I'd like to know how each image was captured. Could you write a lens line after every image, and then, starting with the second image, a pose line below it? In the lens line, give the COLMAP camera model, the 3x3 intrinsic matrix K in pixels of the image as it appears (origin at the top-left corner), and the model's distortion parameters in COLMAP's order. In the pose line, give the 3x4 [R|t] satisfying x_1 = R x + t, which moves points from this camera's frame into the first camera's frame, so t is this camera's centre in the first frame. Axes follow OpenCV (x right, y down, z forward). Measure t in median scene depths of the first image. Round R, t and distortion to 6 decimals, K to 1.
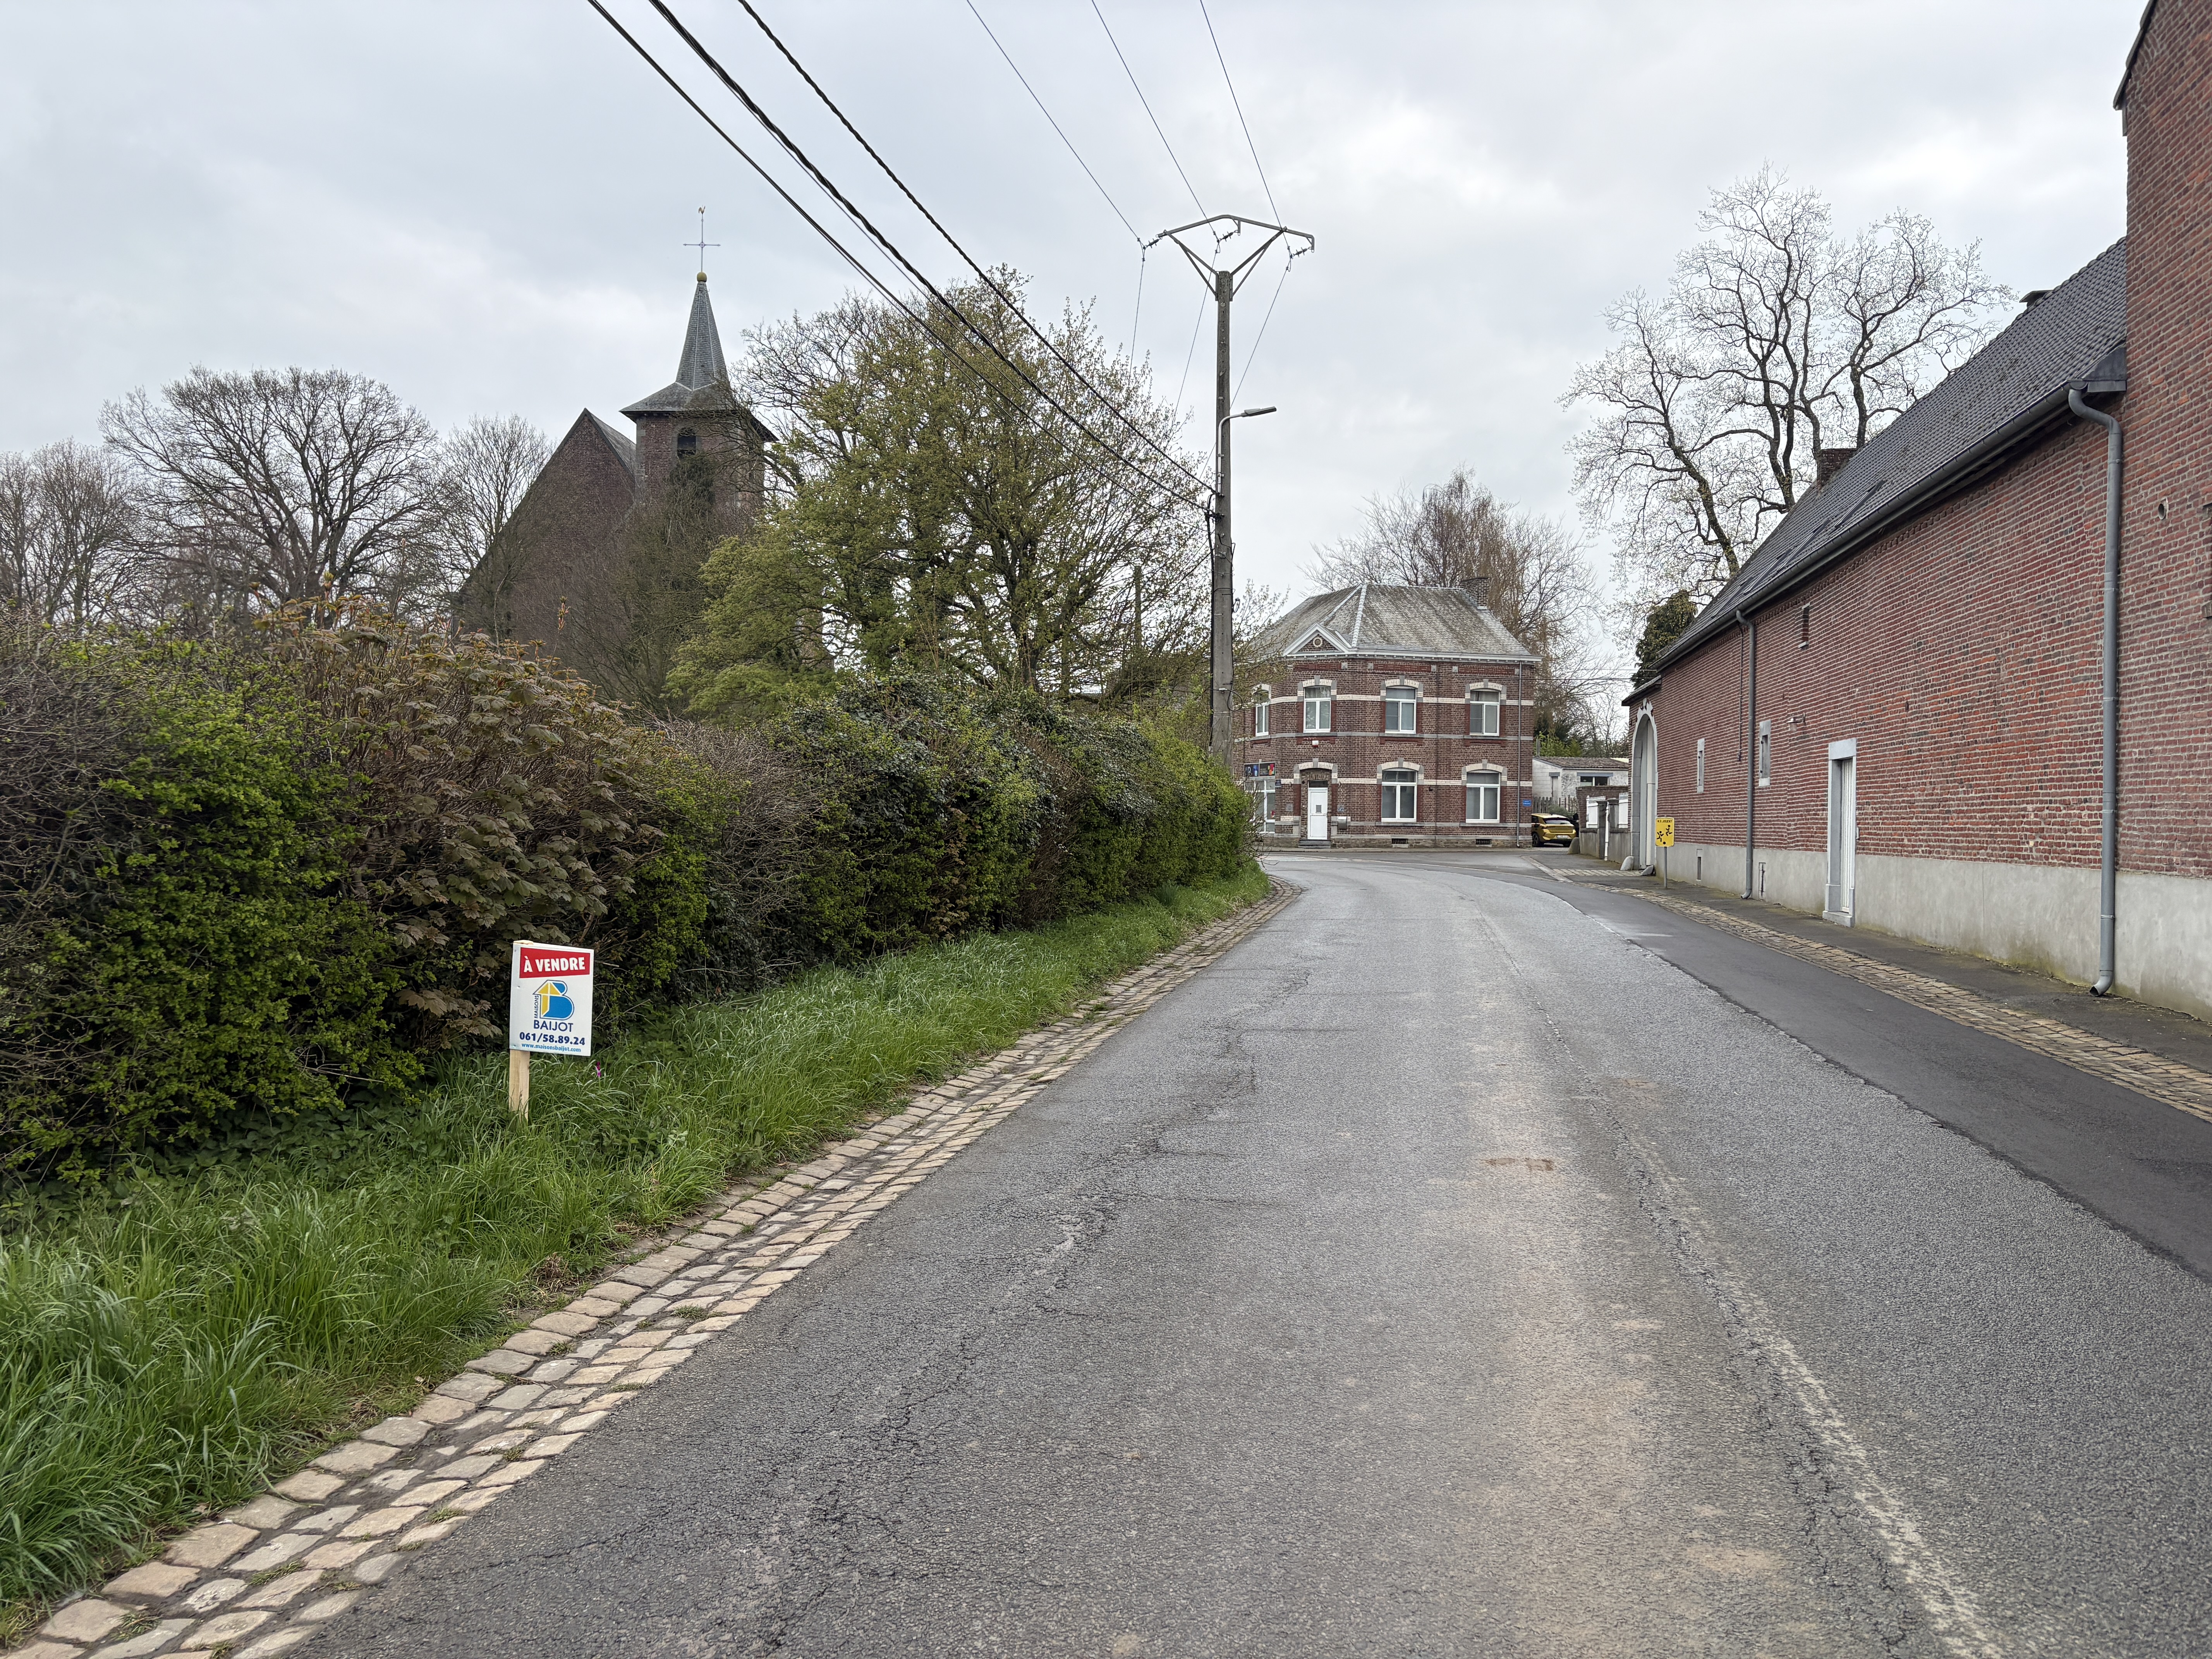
lens RADIAL K [[1652.1, 0, 1107.6], [0, 1652.1, 842.4], [0, 0, 1]] dist [0.065184, -0.067886]
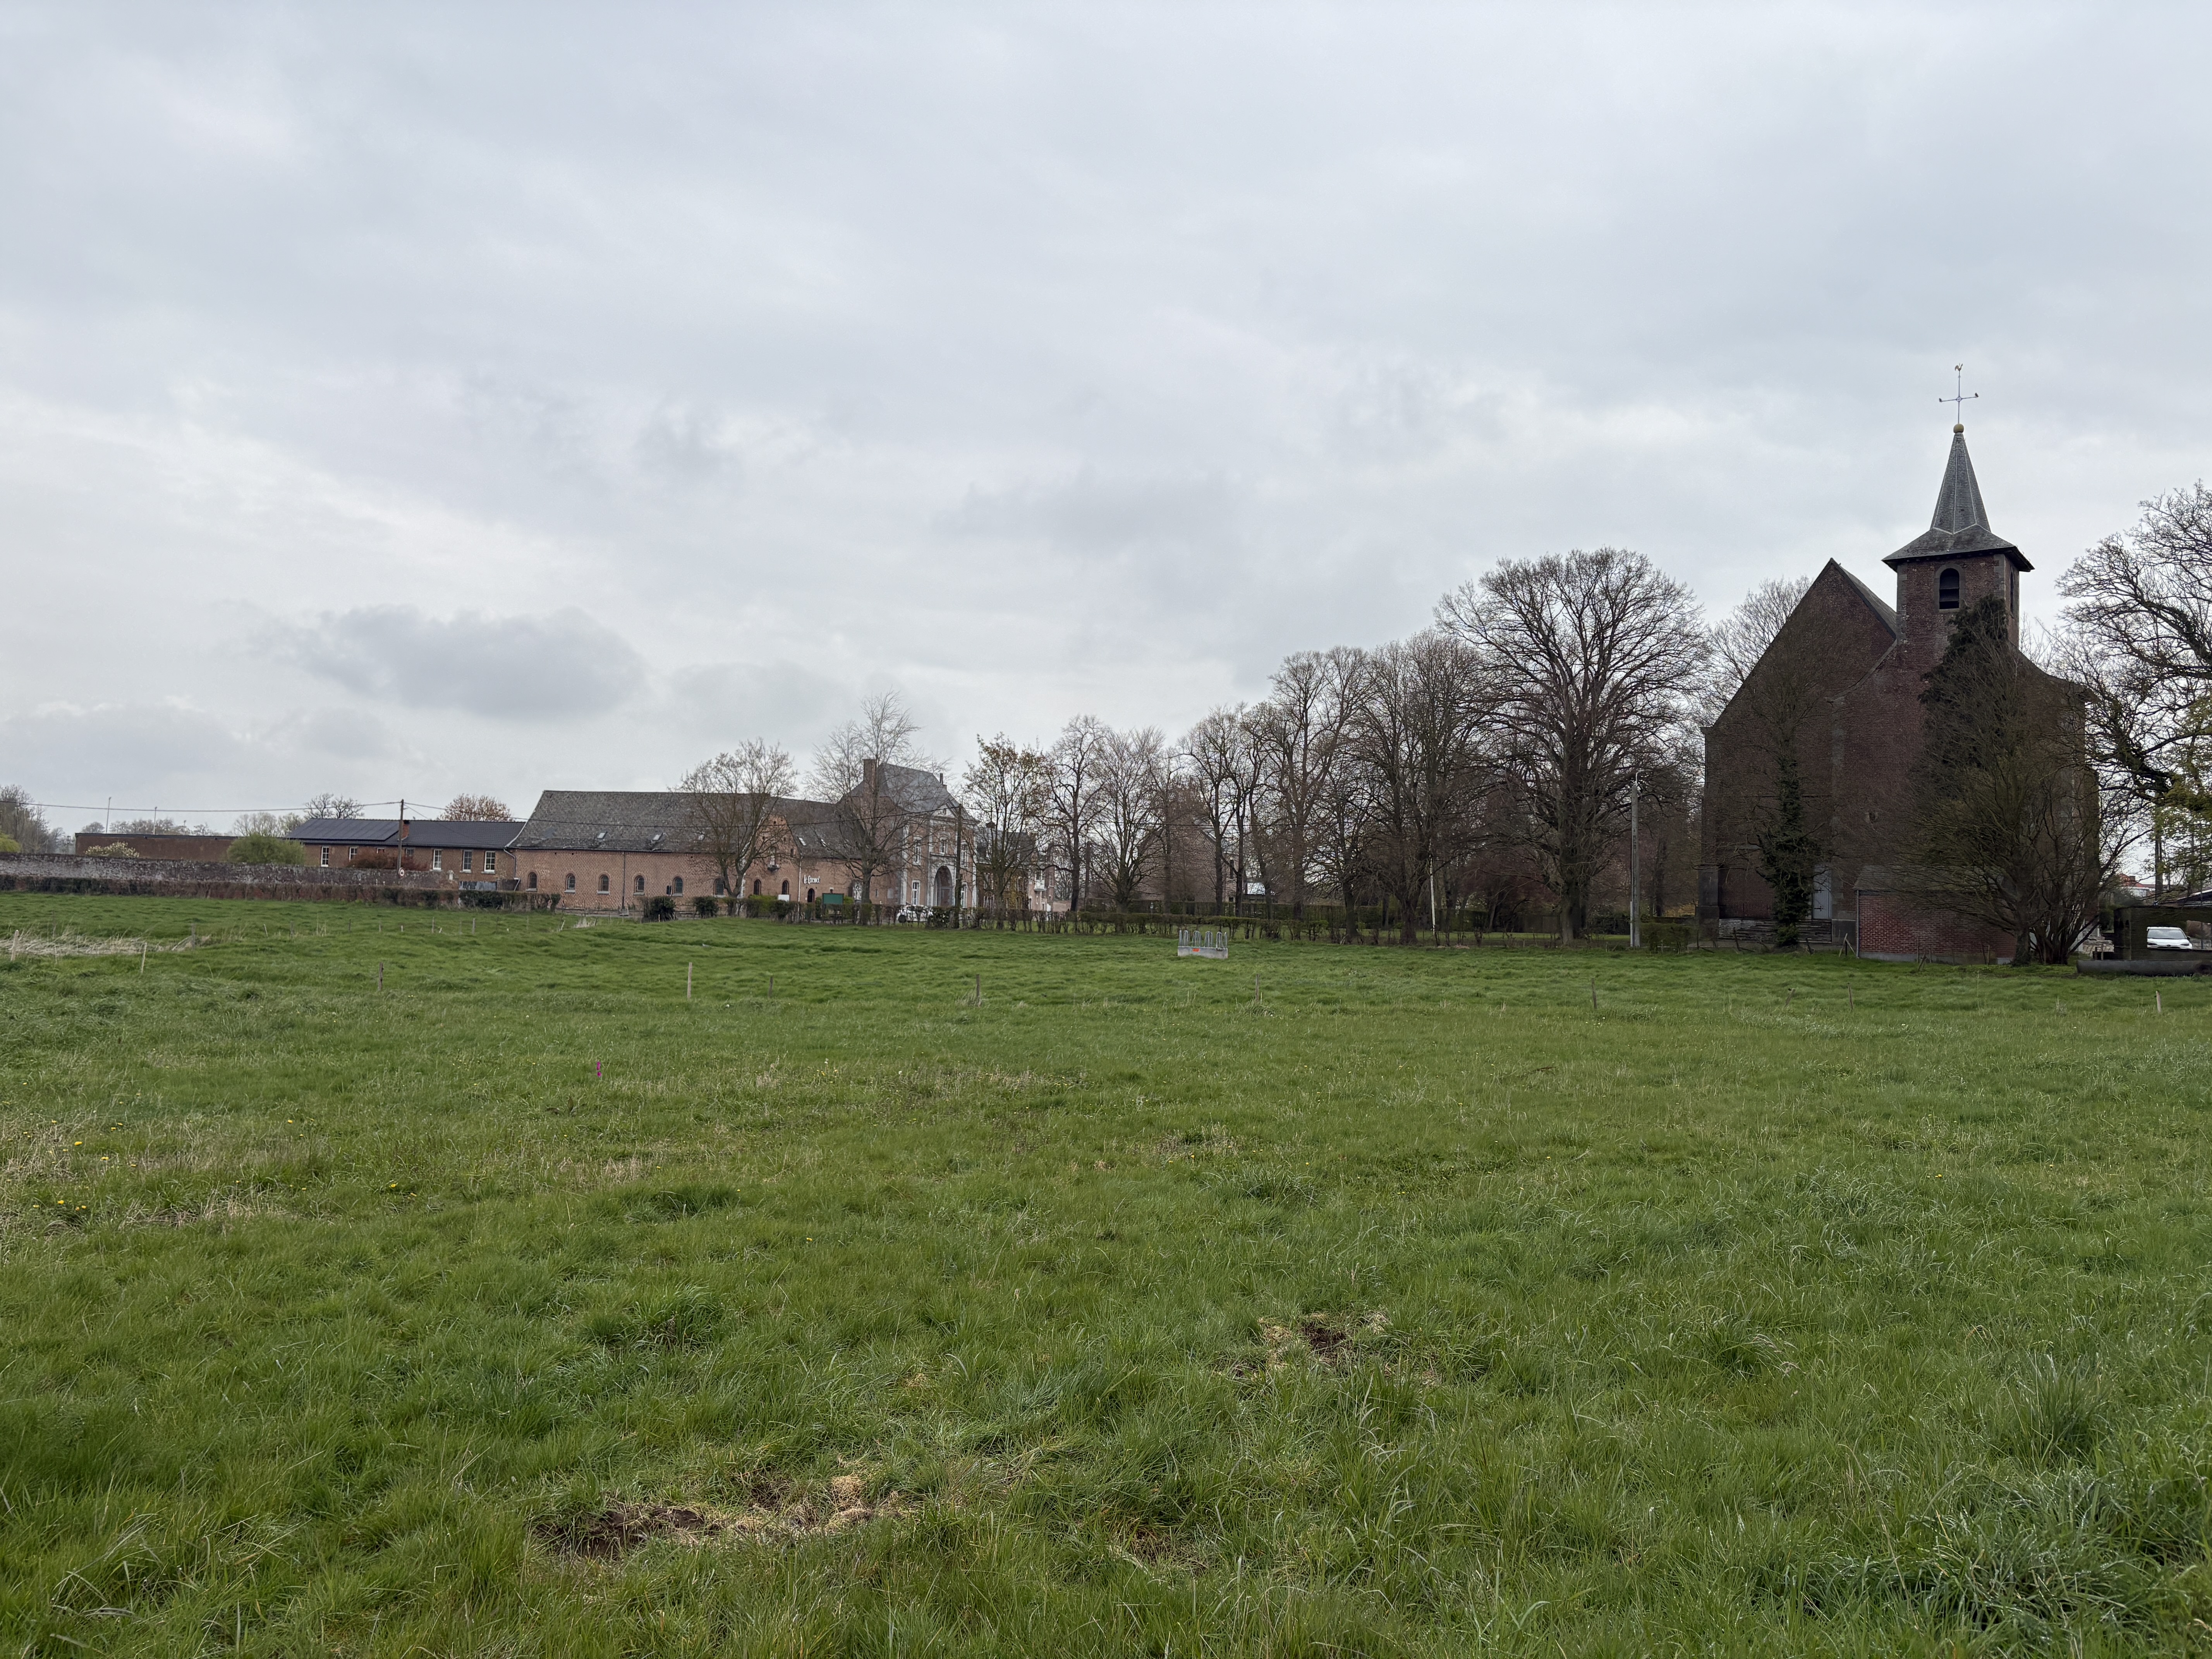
lens RADIAL K [[1656.2, 0, 1099.7], [0, 1656.2, 812.4], [0, 0, 1]] dist [0.048694, -0.052439]
pose [[0.831035, -0.012569, -0.556078, -0.138682], [-0.031664, 0.997054, -0.069857, 0.002694], [0.555318, 0.075662, 0.828189, -0.244934]]
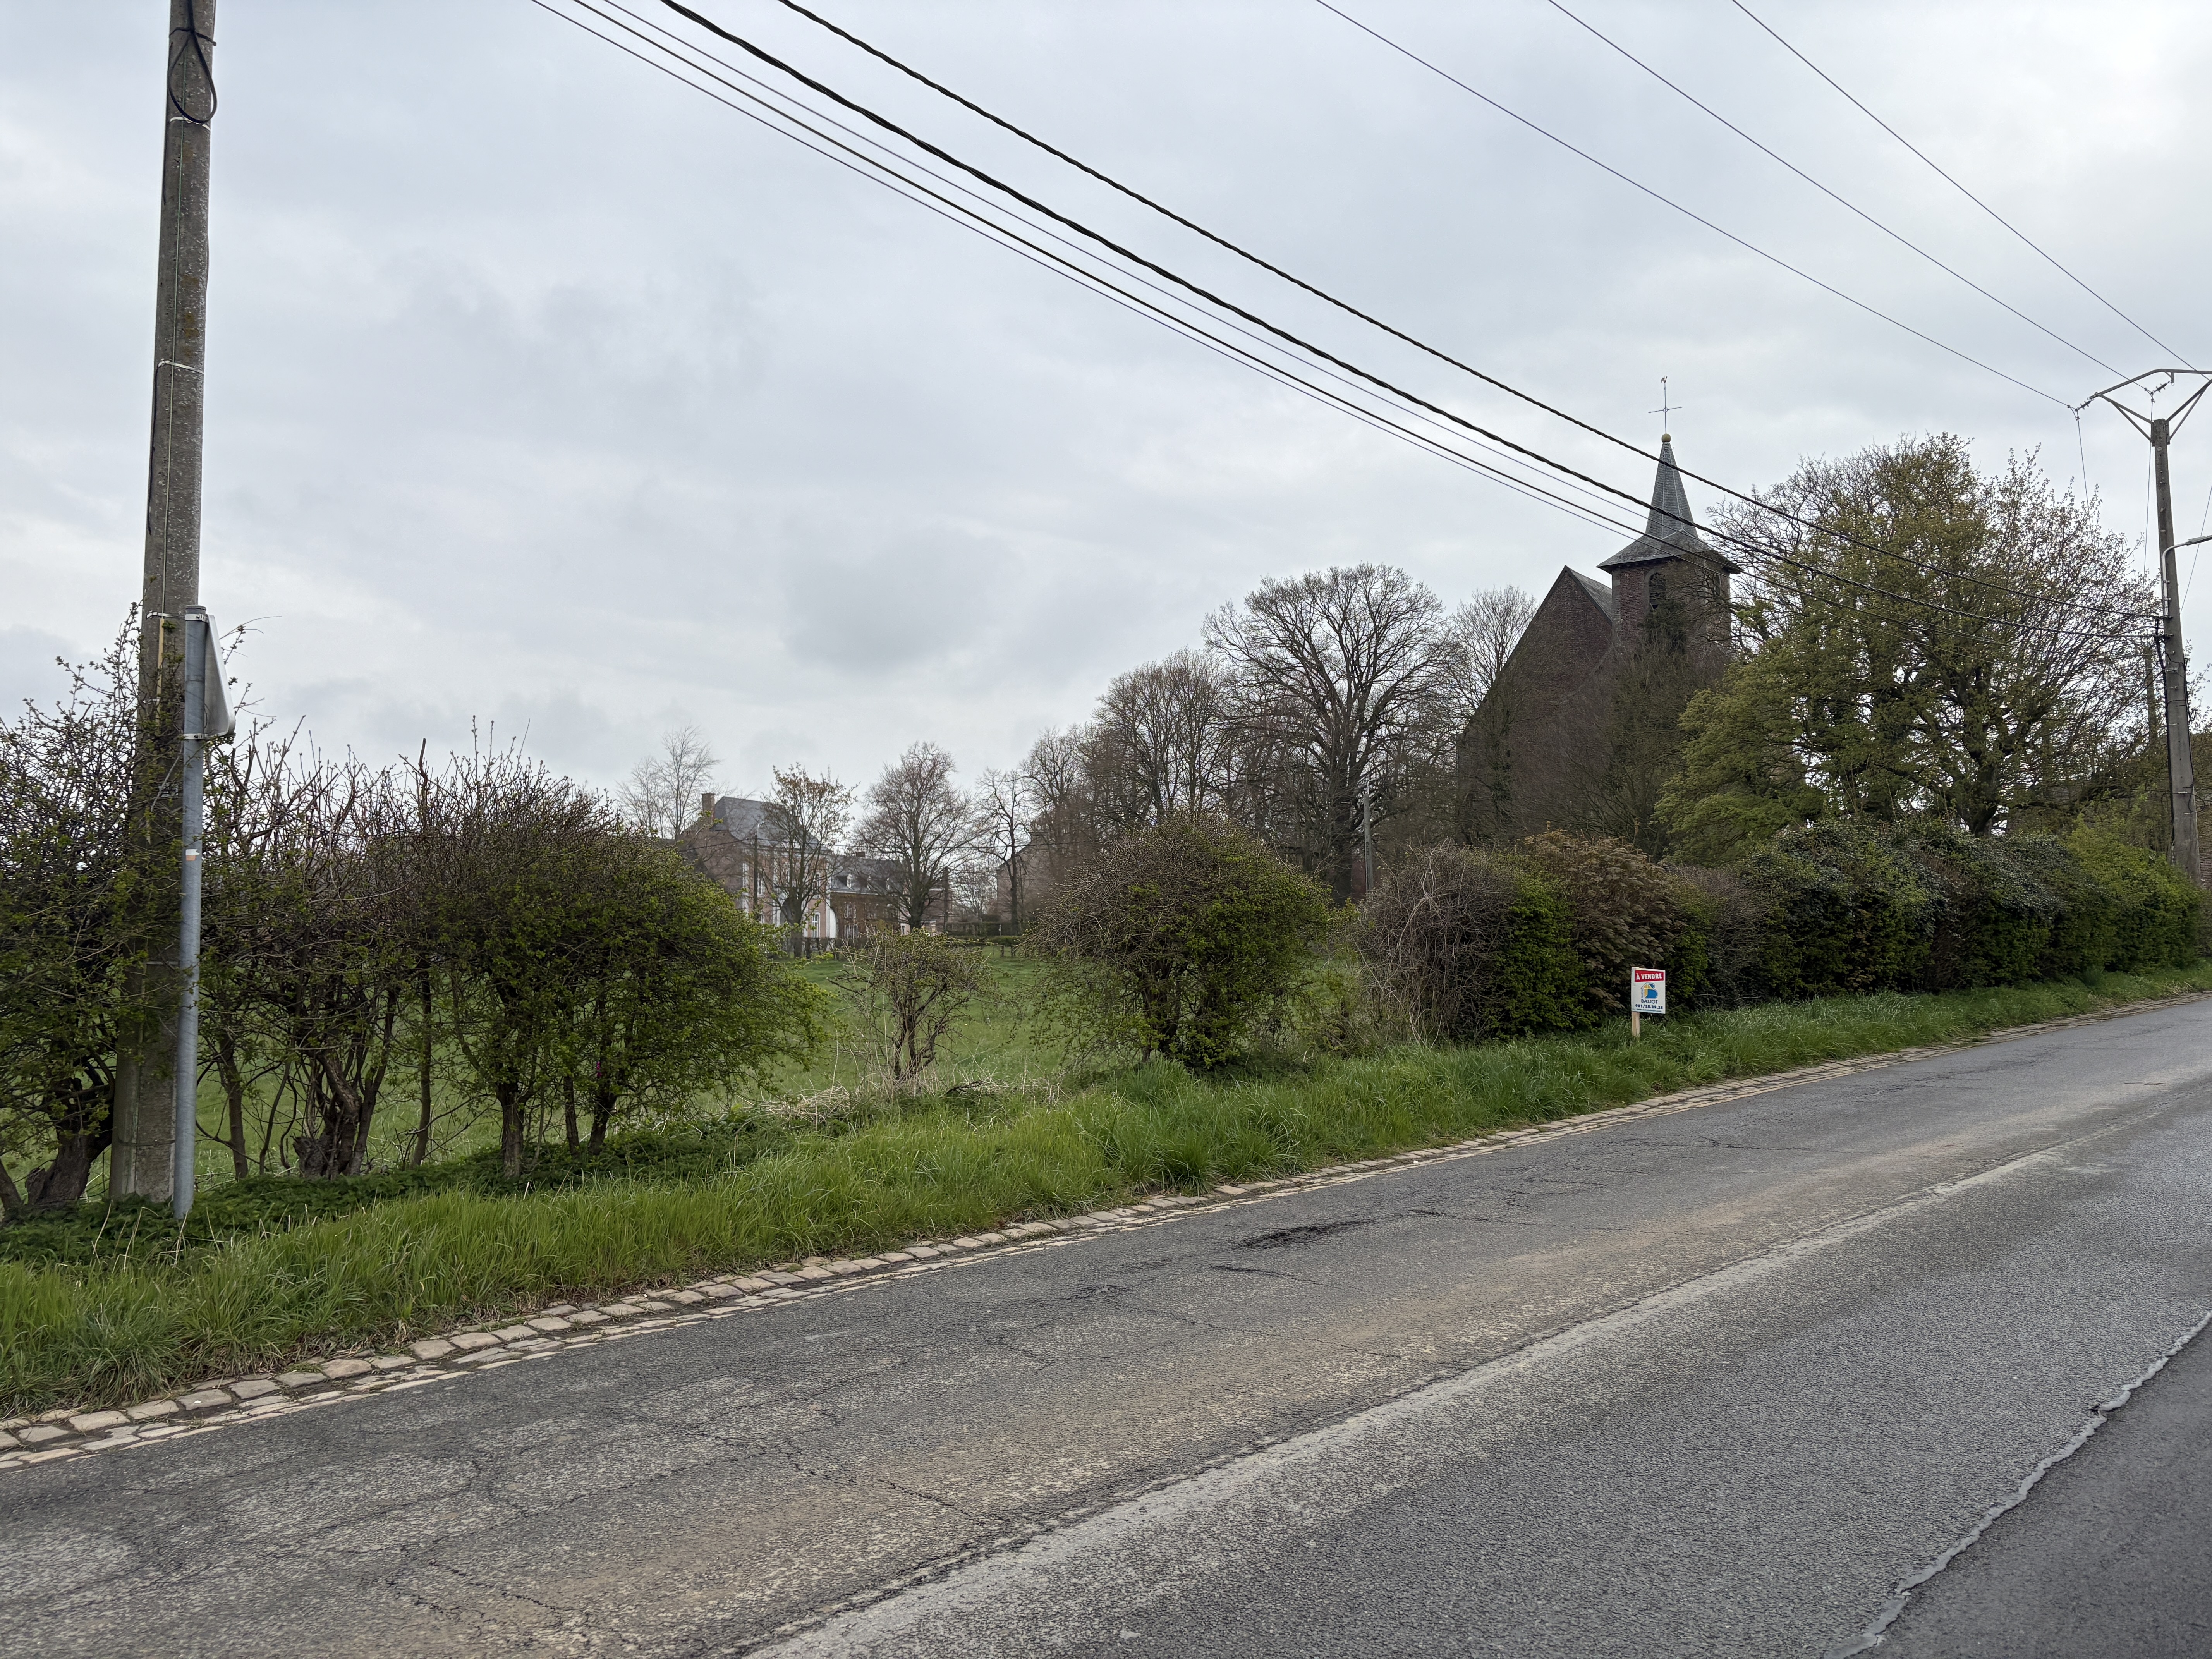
lens RADIAL K [[1649.3, 0, 1099.6], [0, 1649.3, 826.7], [0, 0, 1]] dist [0.057926, -0.062741]
pose [[0.840754, -0.047083, -0.539366, 0.034925], [0.007449, 0.997123, -0.075431, 0.003377], [0.541366, 0.059401, 0.838686, -0.165256]]
